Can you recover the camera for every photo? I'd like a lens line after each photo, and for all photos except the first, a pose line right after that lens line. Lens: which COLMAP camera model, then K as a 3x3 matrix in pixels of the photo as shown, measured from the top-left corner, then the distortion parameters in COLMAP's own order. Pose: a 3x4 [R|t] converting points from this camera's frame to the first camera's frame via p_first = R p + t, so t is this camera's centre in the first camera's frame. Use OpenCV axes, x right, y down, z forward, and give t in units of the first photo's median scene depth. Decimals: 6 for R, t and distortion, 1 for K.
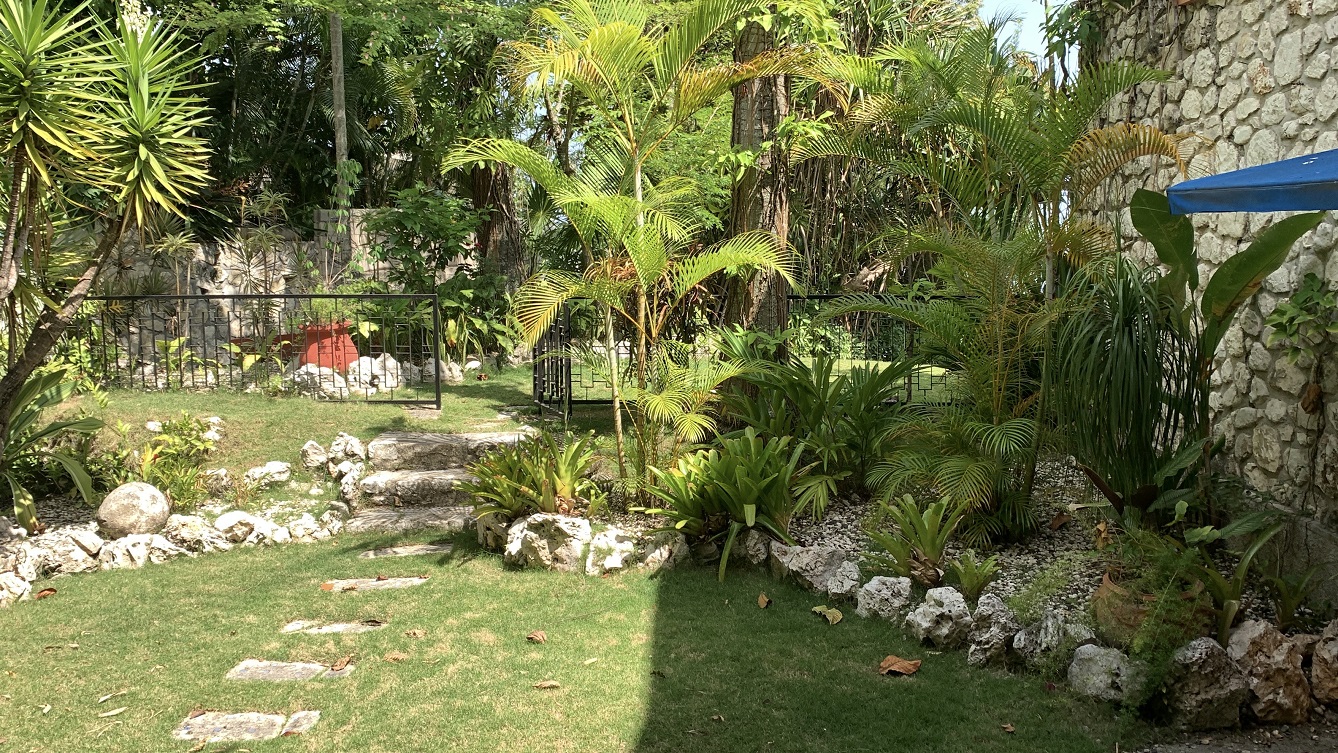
lens RADIAL K [[1192.3, 0, 685.9], [0, 1192.3, 360.3], [0, 0, 1]] dist [0.173624, -0.500357]
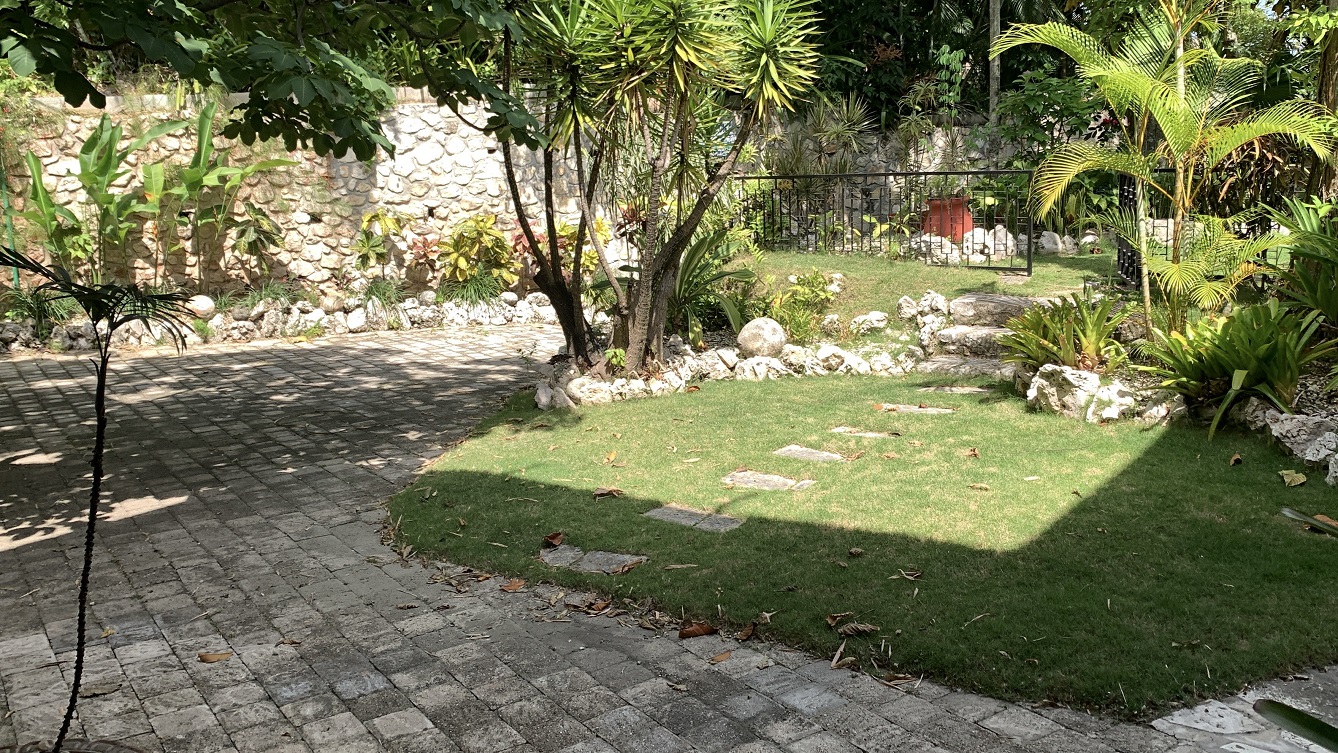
lens RADIAL K [[1204.0, 0, 647.8], [0, 1204.0, 362.9], [0, 0, 1]] dist [0.166668, -0.426529]
pose [[0.794537, 0.085446, -0.601173, 0.236671], [-0.028815, 0.994240, 0.103230, 0.018042], [0.606531, -0.064697, 0.792423, -0.117765]]
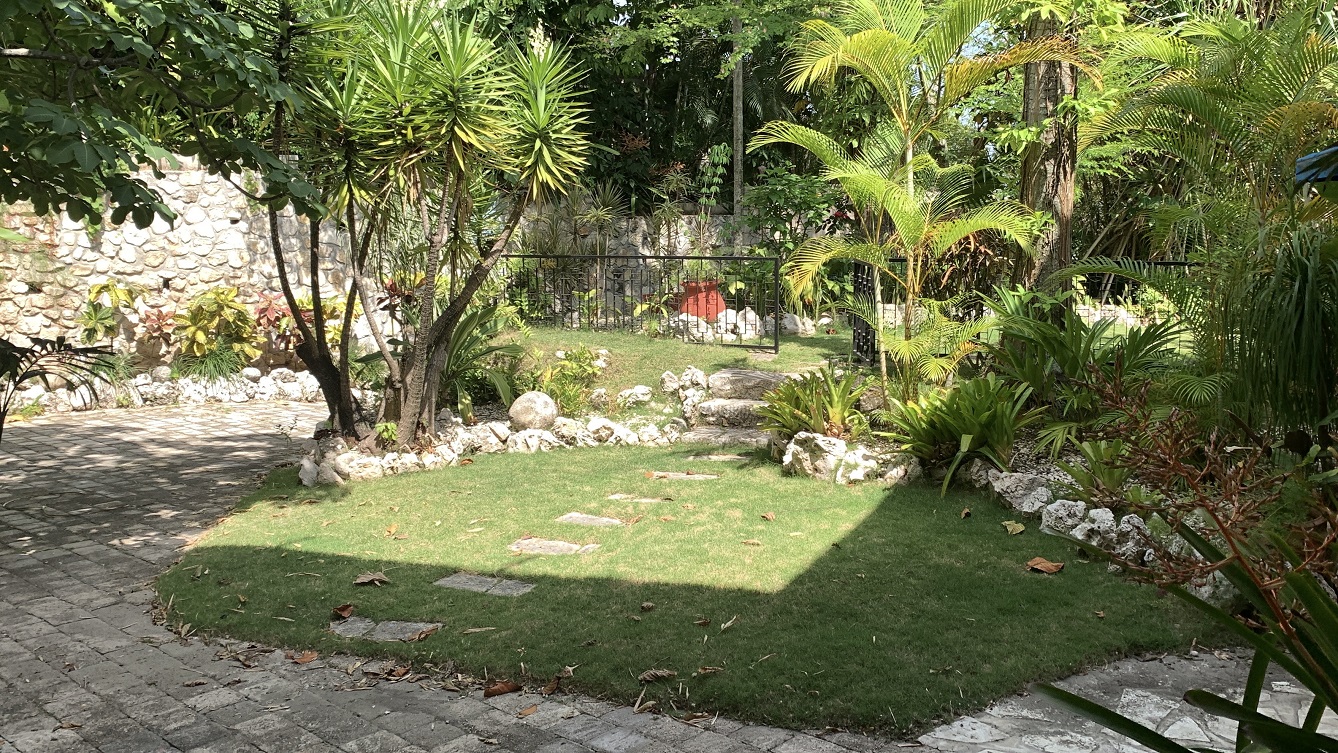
lens RADIAL K [[1214.8, 0, 669.0], [0, 1214.8, 376.5], [0, 0, 1]] dist [0.080762, -0.131895]
pose [[0.913493, 0.054166, -0.403232, 0.225870], [-0.041731, 0.998345, 0.039570, 0.024710], [0.404708, -0.019320, 0.914242, -0.177495]]
